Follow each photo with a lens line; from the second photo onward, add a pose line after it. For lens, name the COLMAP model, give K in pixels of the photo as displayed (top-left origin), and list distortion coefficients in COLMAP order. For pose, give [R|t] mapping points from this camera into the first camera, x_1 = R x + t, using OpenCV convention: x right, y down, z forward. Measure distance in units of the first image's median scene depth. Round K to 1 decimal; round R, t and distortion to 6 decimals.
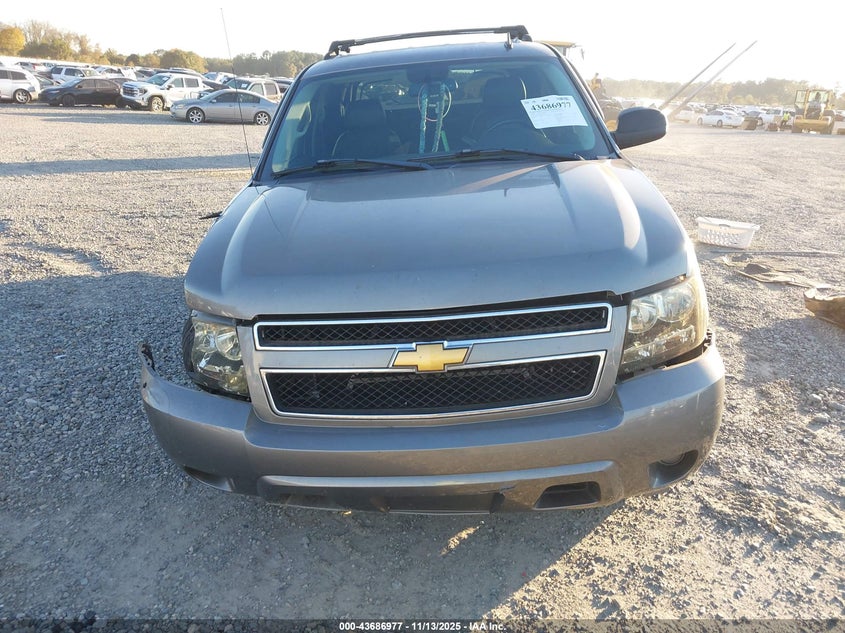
lens RADIAL K [[751.4, 0, 422.5], [0, 751.4, 316.5], [0, 0, 1]] dist [0.002664, -0.024739]
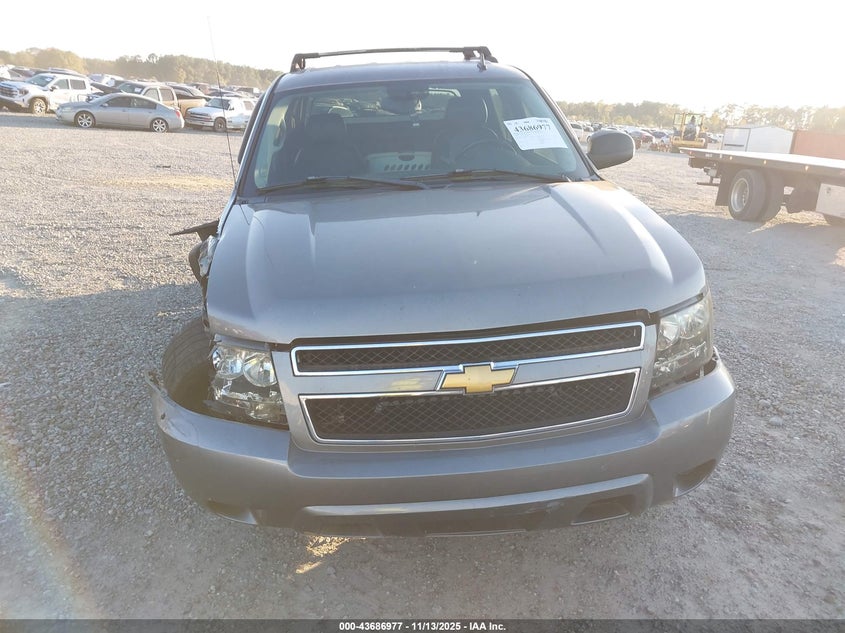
lens RADIAL K [[751.4, 0, 422.5], [0, 751.4, 316.5], [0, 0, 1]] dist [0.002664, -0.024739]
pose [[0.984959, -0.013283, 0.172279, -0.161515], [0.015466, 0.999816, -0.011332, -0.012866], [-0.172097, 0.013825, 0.984983, 0.016441]]
